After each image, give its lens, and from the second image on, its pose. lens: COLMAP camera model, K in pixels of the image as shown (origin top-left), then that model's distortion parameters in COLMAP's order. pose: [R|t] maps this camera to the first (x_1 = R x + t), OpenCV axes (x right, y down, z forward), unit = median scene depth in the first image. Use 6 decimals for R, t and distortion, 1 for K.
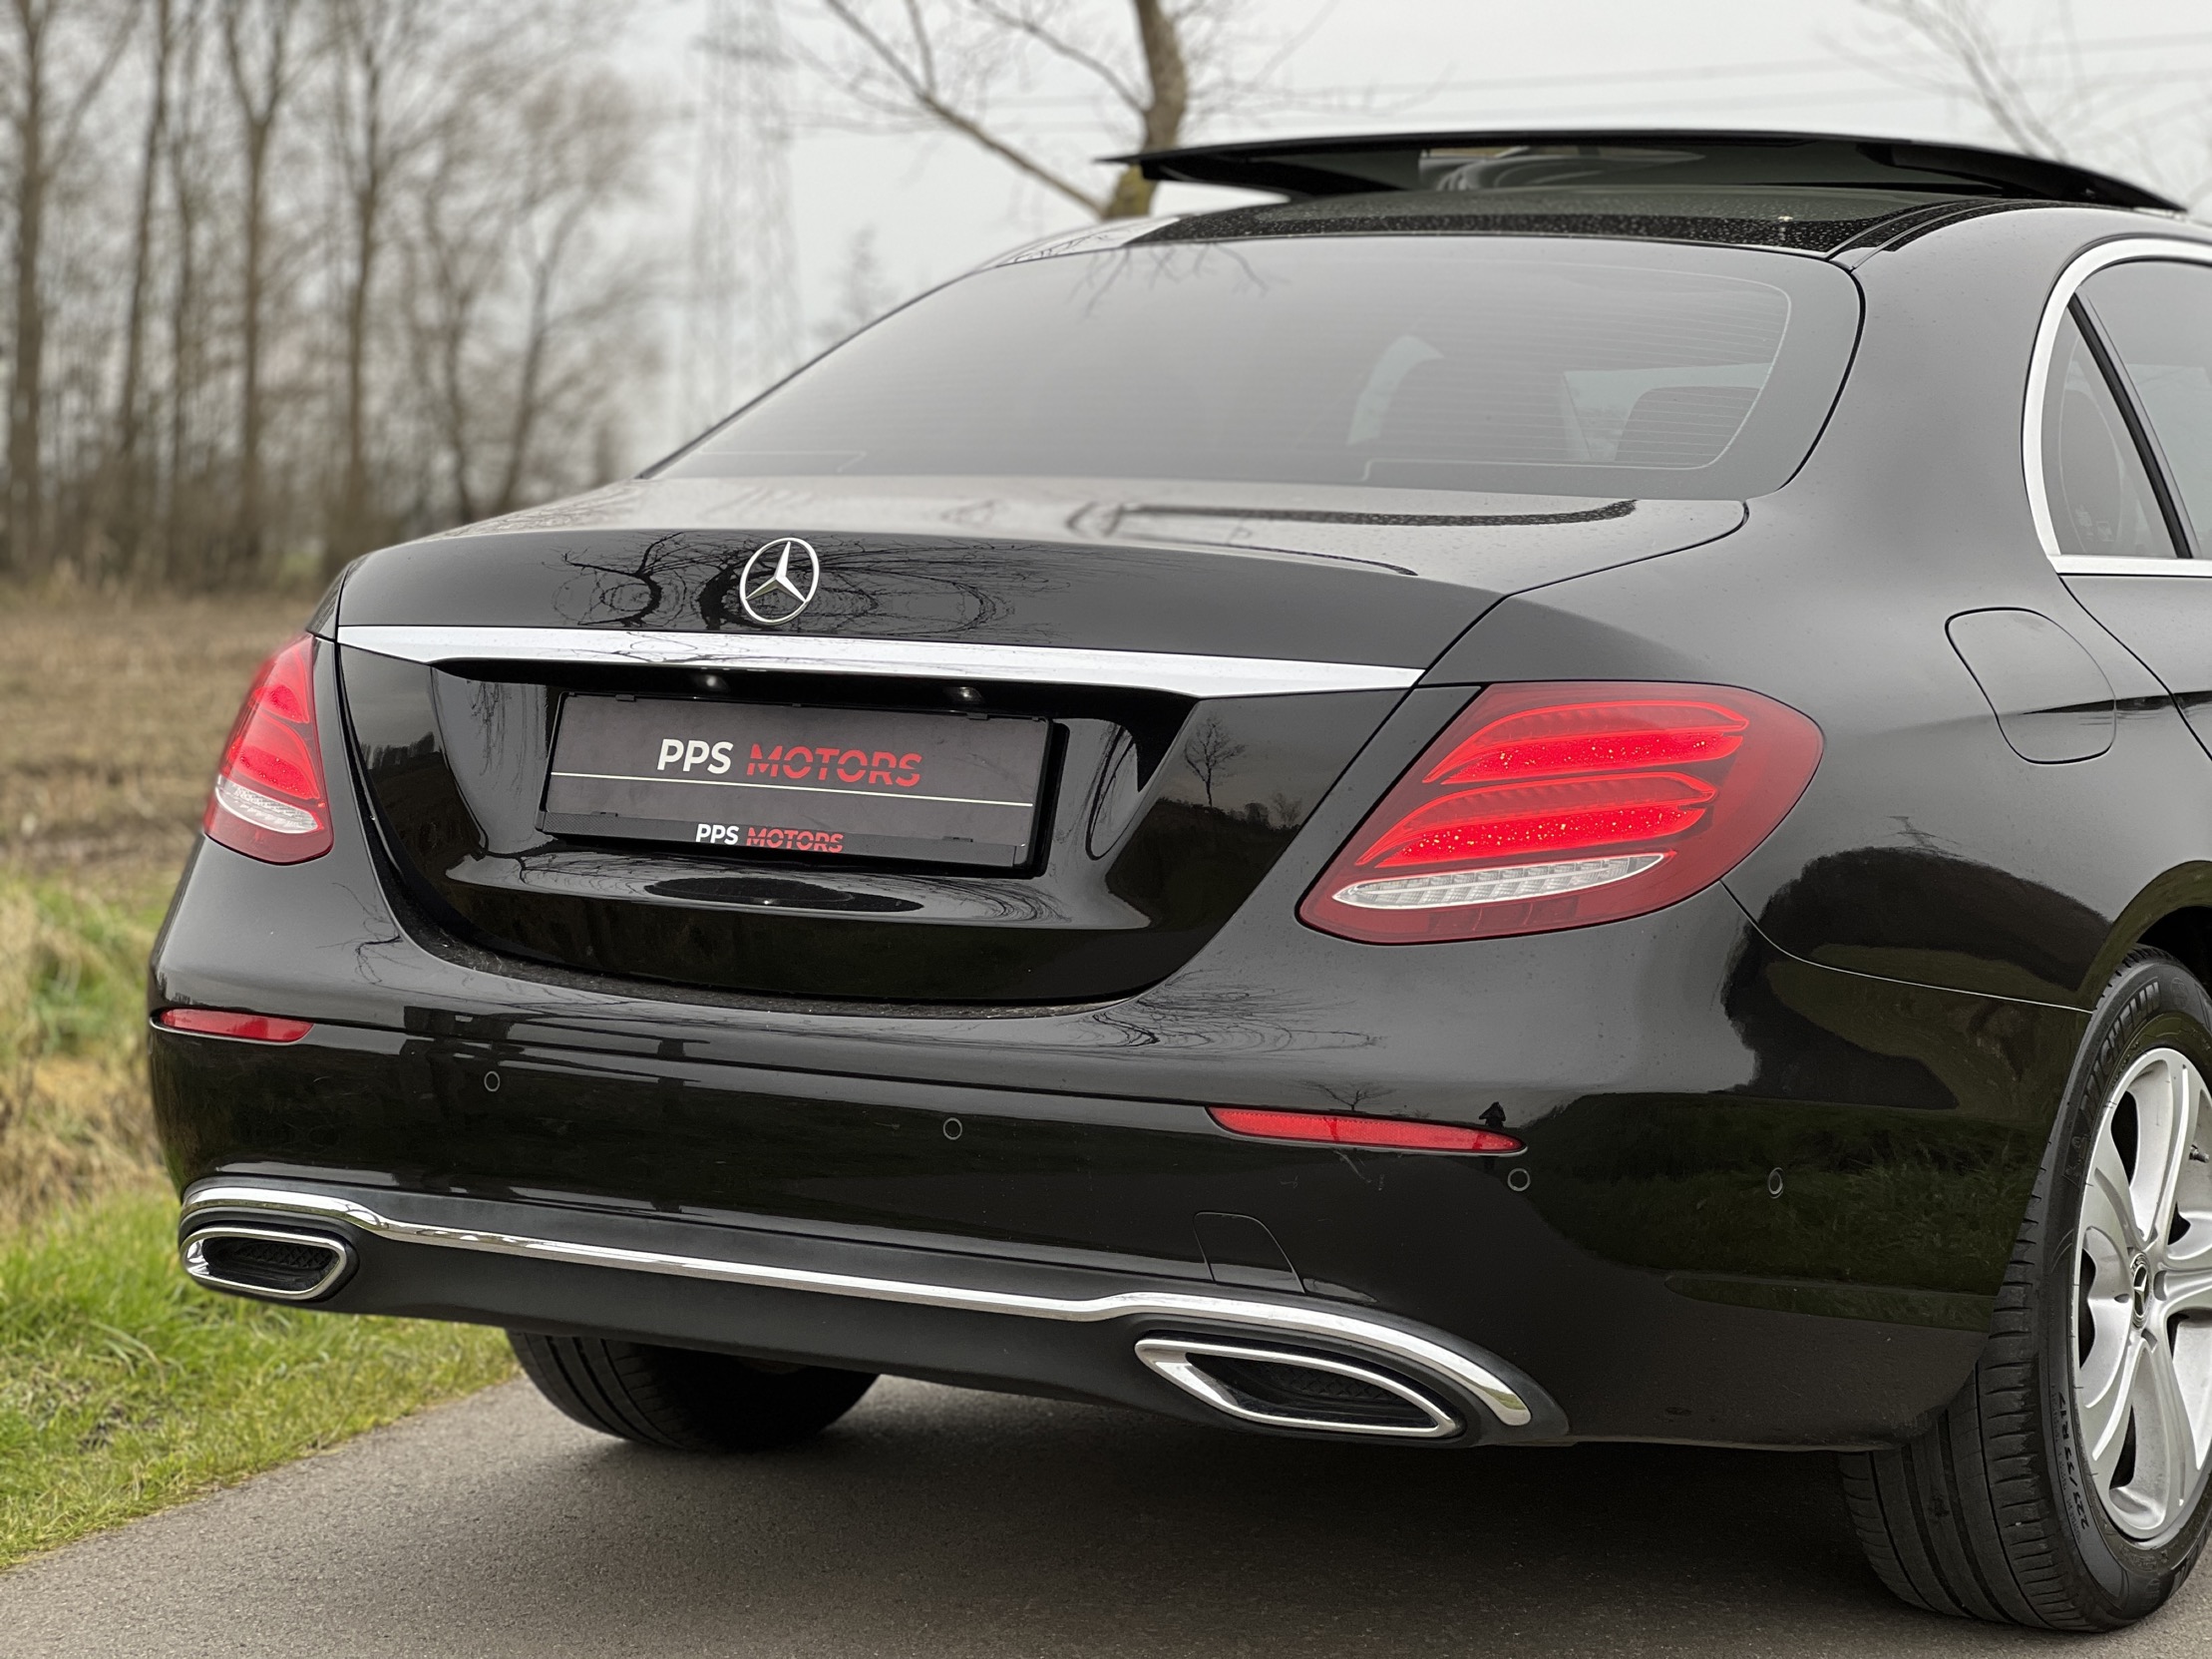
lens RADIAL K [[5073.4, 0, 1111.9], [0, 5073.4, 719.1], [0, 0, 1]] dist [-0.075123, 2.176859]
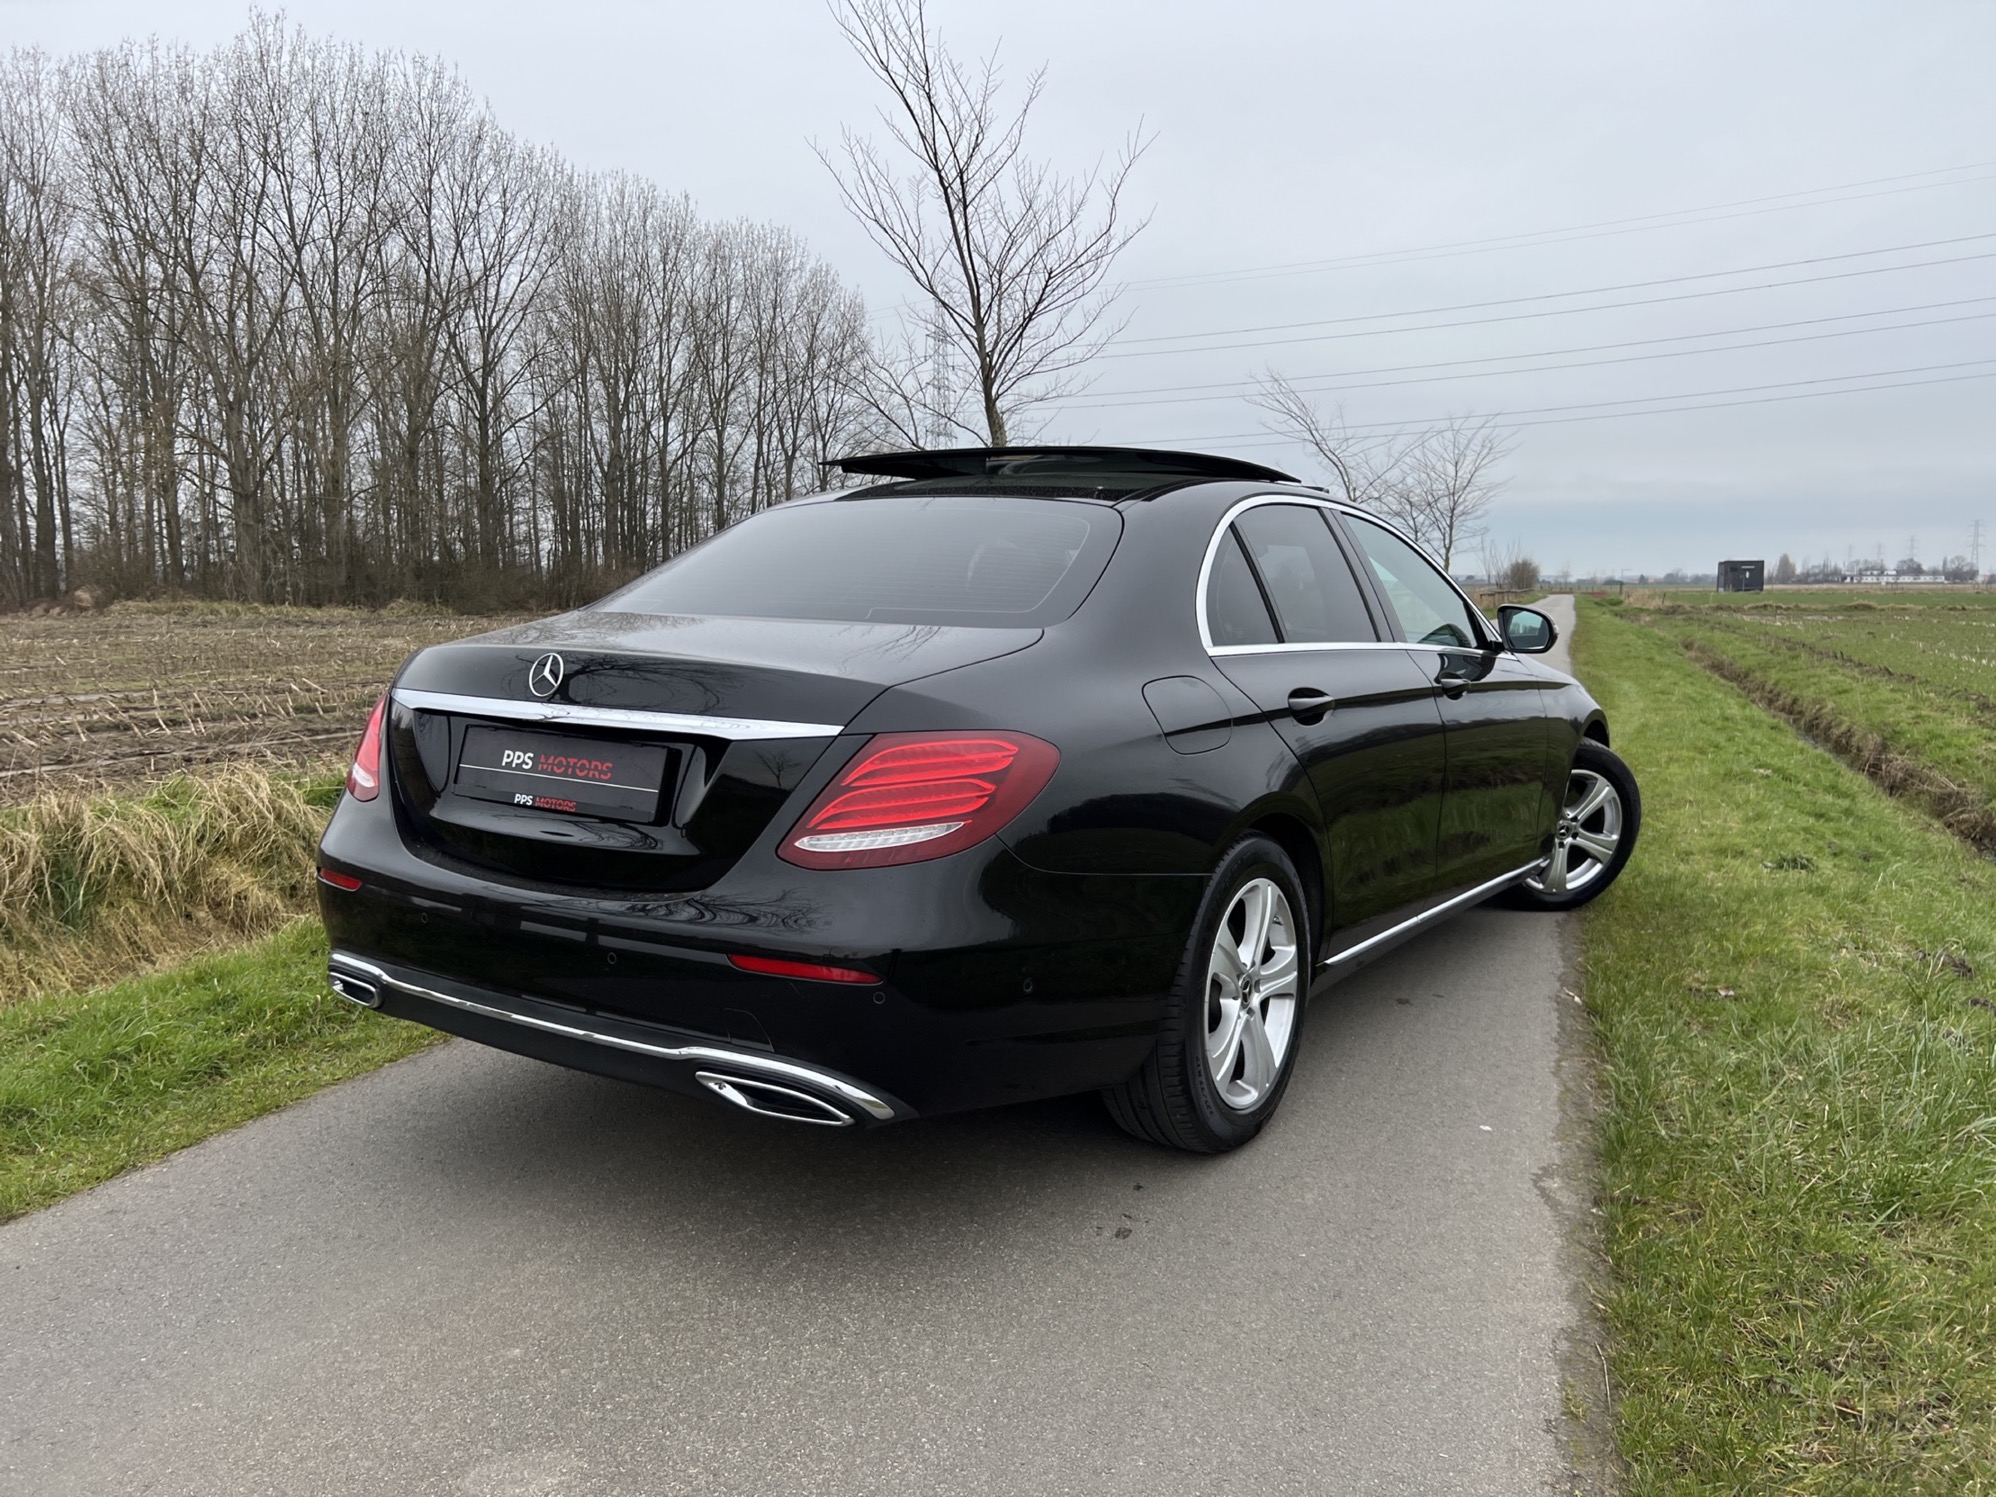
lens RADIAL K [[1502.8, 0, 998.8], [0, 1502.8, 740.8], [0, 0, 1]] dist [0.133467, -0.214141]
pose [[0.999088, -0.003577, -0.042549, 0.125695], [0.006509, 0.997597, 0.068976, -0.037667], [0.042200, -0.069190, 0.996711, 0.367838]]
